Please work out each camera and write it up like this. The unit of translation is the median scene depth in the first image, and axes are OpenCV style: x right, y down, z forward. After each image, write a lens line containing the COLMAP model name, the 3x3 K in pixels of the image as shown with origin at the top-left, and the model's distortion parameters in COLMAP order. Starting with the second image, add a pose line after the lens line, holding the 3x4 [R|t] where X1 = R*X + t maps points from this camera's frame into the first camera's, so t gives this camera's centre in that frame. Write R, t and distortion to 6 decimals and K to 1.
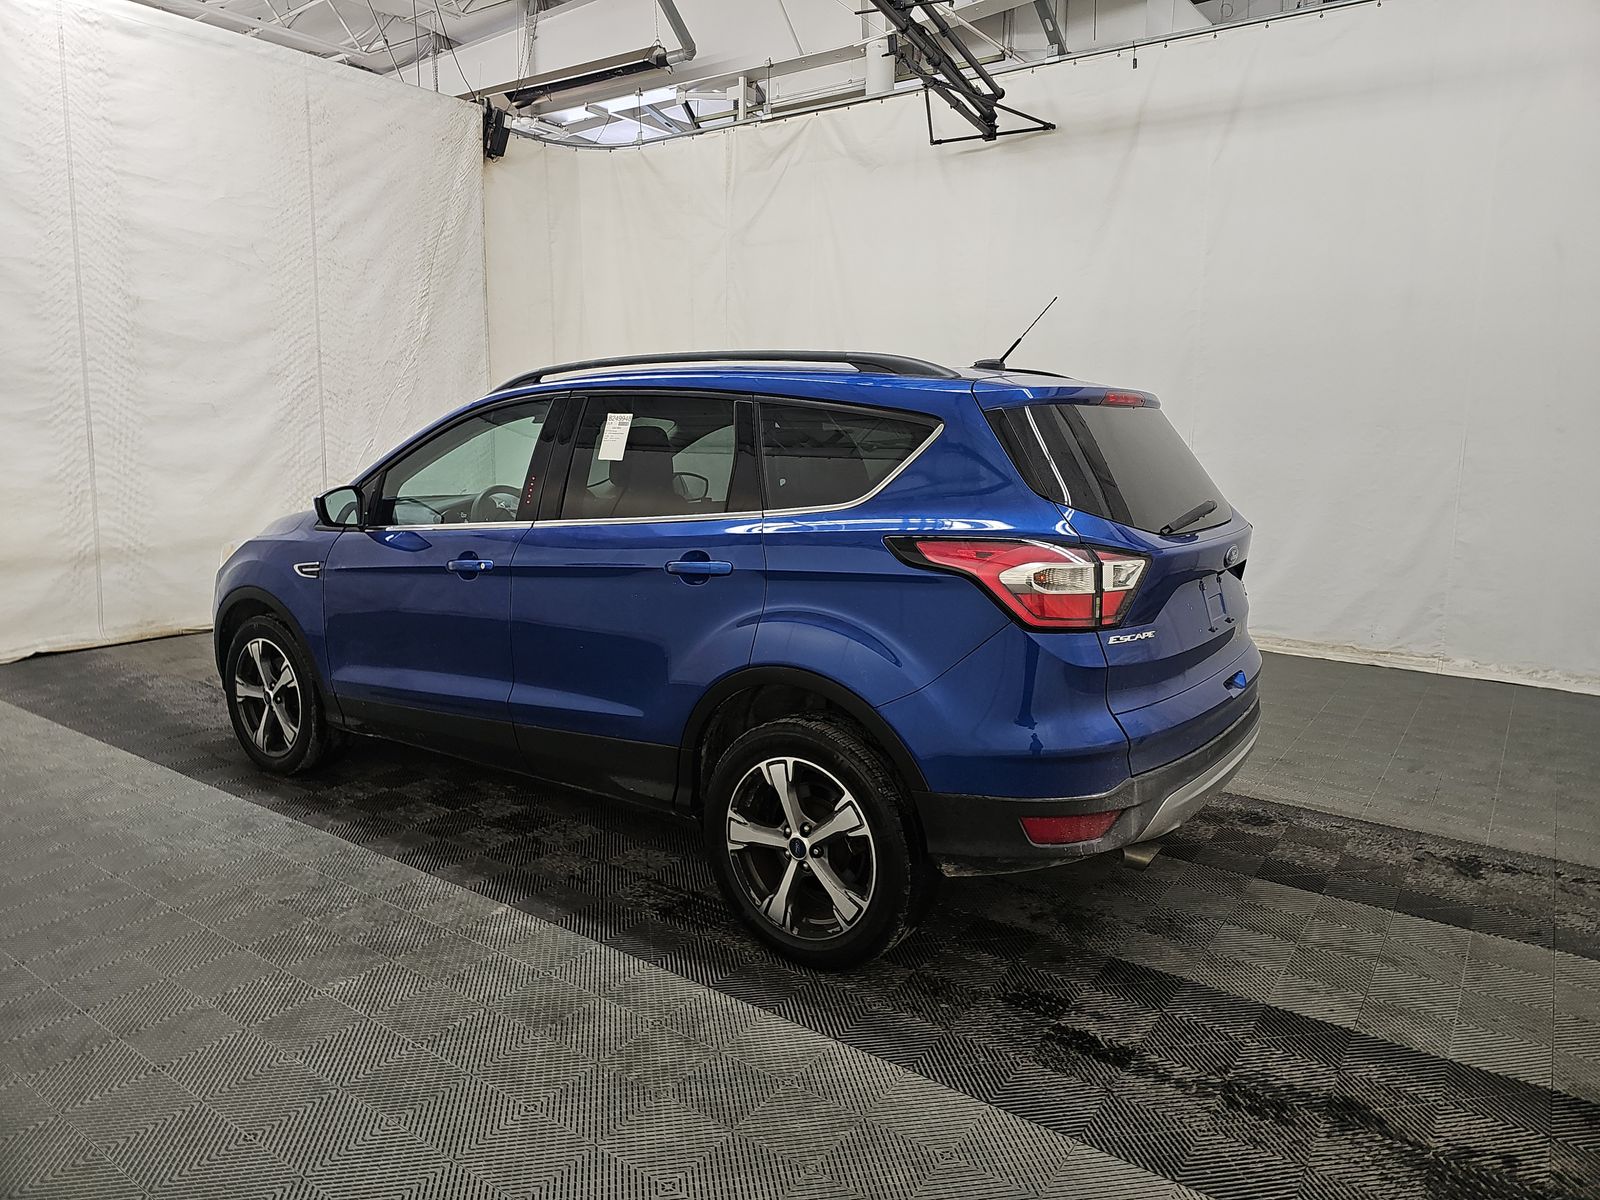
lens RADIAL K [[1079.1, 0, 800.3], [0, 1079.1, 596.2], [0, 0, 1]] dist [0.055902, -0.052147]
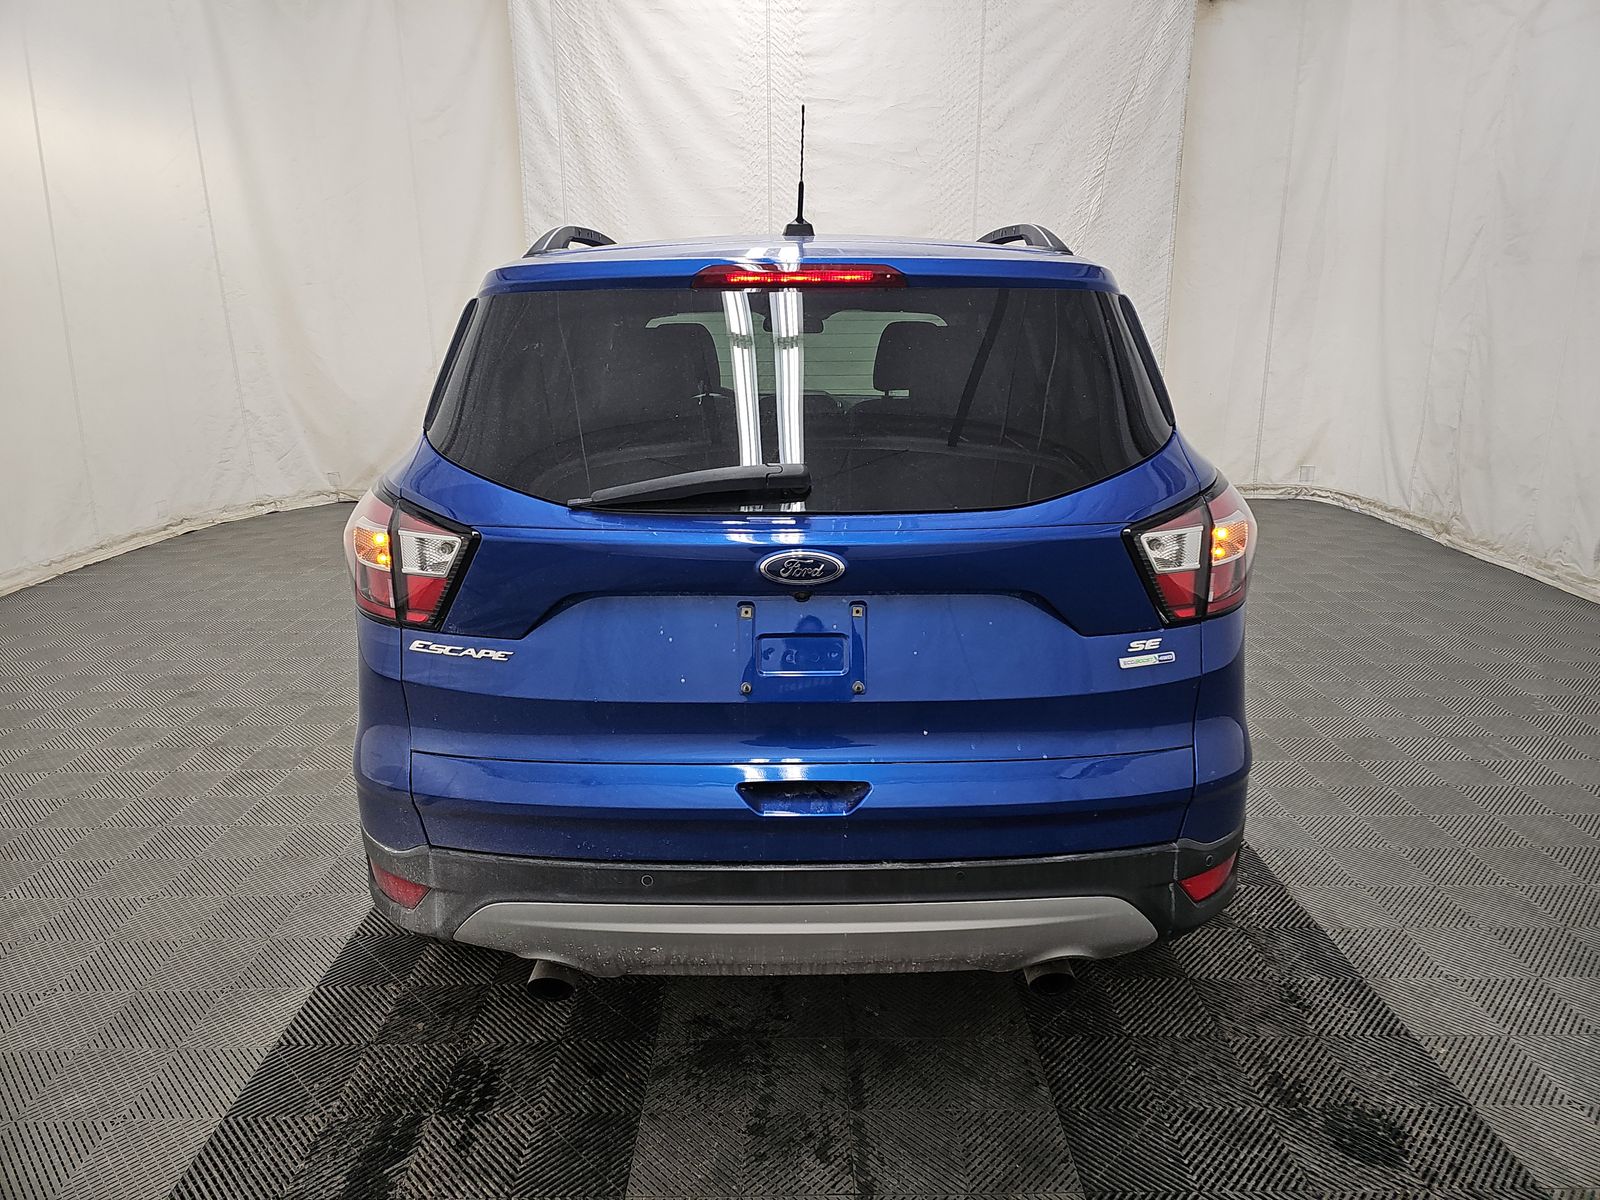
lens RADIAL K [[1079.1, 0, 800.3], [0, 1079.1, 596.2], [0, 0, 1]] dist [0.055902, -0.052147]
pose [[0.571516, 0.195683, -0.796918, 0.393140], [-0.116927, 0.980661, 0.156946, -0.051494], [0.812218, 0.003484, 0.583344, 0.320956]]
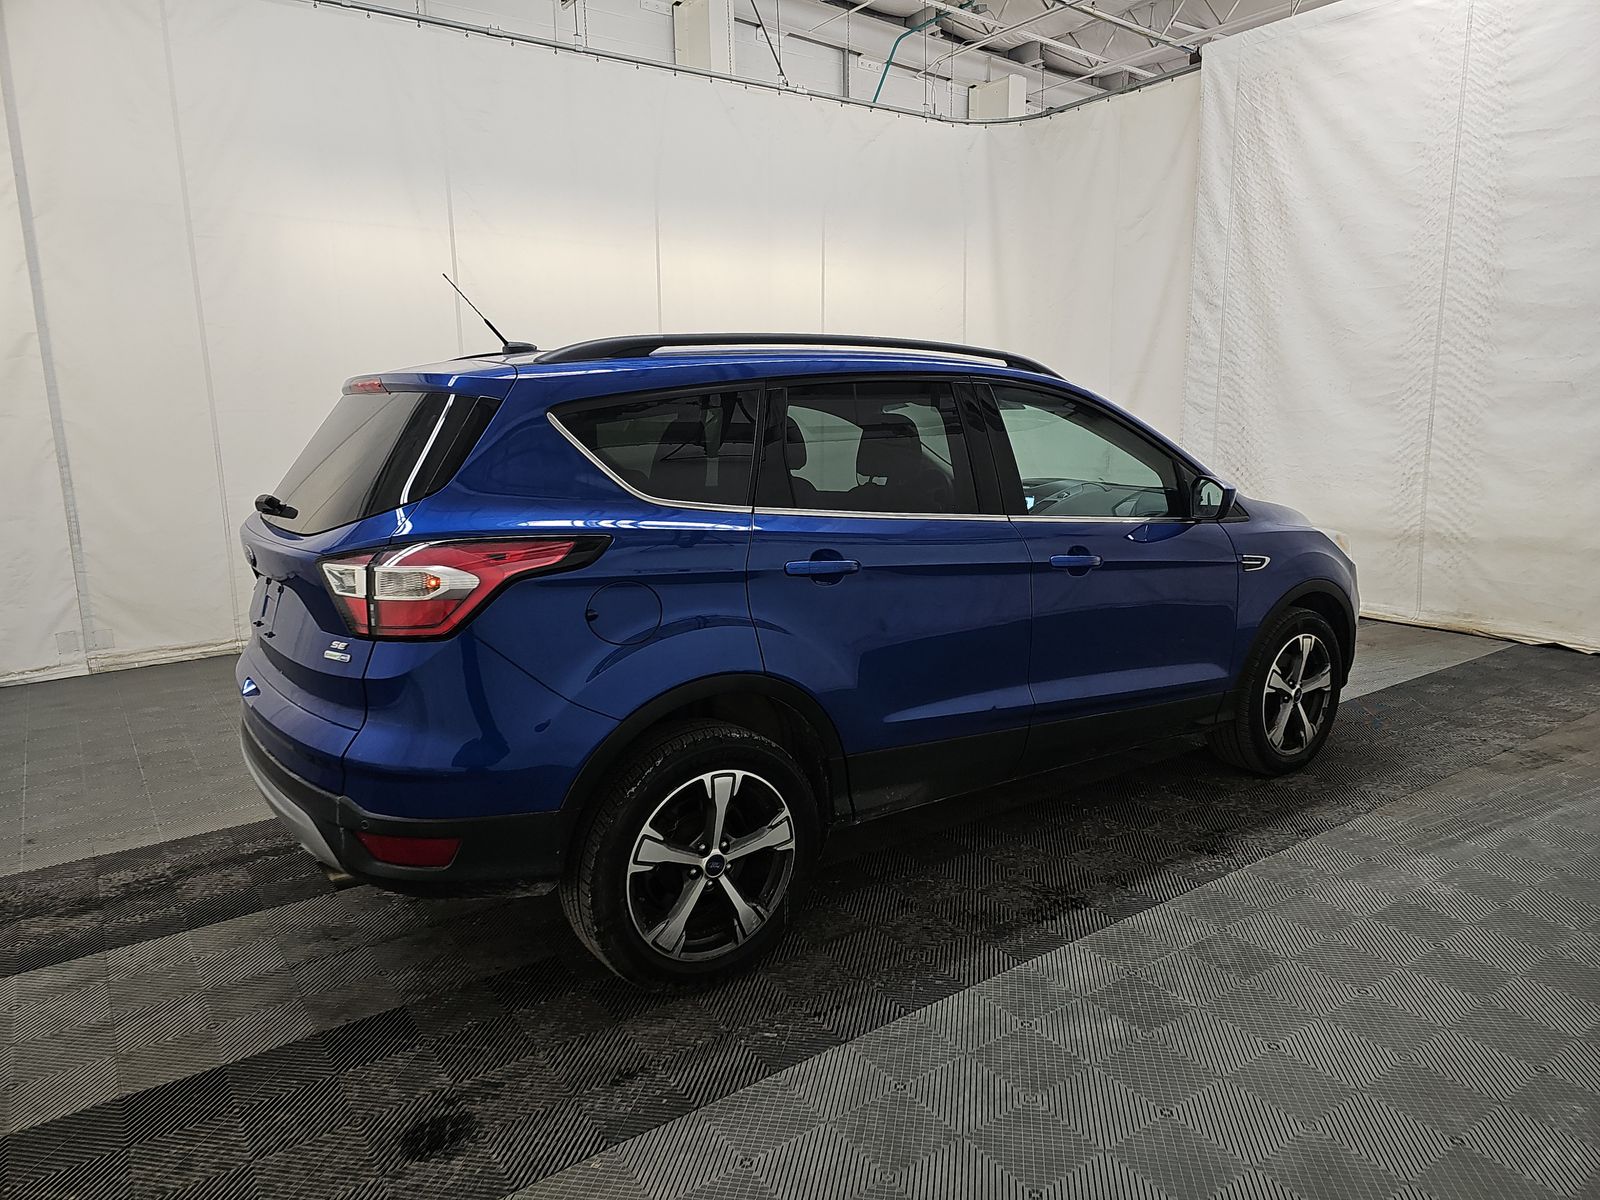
lens RADIAL K [[1072.0, 0, 799.6], [0, 1072.0, 605.0], [0, 0, 1]] dist [0.075334, -0.062581]
pose [[-0.362423, 0.165405, -0.917219, 0.517902], [-0.138016, 0.963751, 0.228331, -0.130796], [0.921738, 0.209343, -0.326457, 0.826824]]
